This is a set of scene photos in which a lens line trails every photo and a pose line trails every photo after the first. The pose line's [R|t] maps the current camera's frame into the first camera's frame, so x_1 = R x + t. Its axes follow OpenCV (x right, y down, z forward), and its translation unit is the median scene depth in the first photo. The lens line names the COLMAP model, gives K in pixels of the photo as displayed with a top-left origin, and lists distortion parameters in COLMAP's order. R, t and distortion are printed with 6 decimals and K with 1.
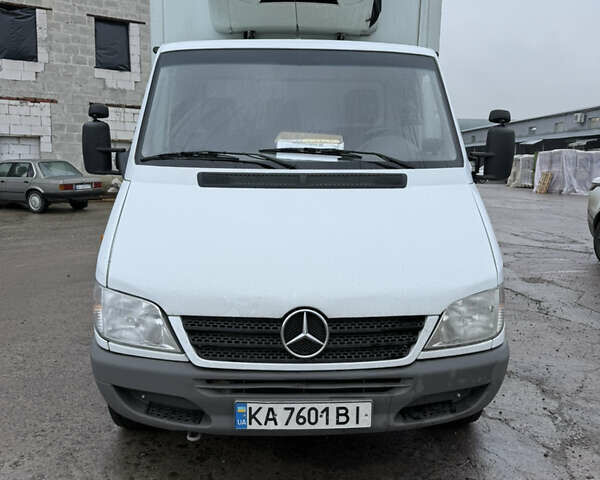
lens RADIAL K [[572.3, 0, 300.0], [0, 572.3, 240.0], [0, 0, 1]] dist [0.190270, -0.720209]
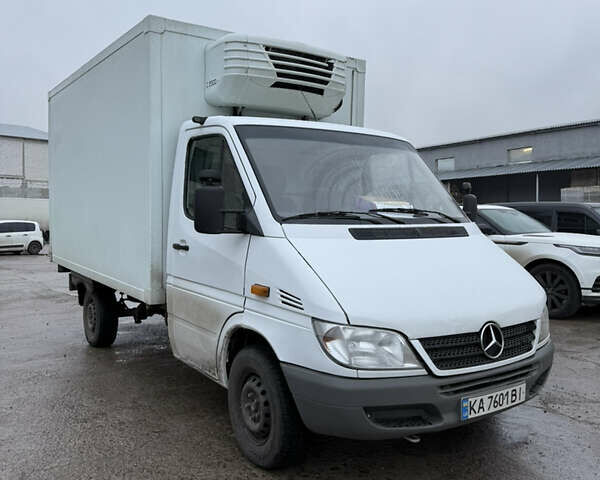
lens RADIAL K [[572.3, 0, 300.0], [0, 572.3, 240.0], [0, 0, 1]] dist [0.190270, -0.720209]
pose [[0.856078, -0.032469, 0.515827, -1.077130], [0.088177, 0.992568, -0.083864, -0.000472], [-0.509270, 0.117279, 0.852578, 0.025390]]
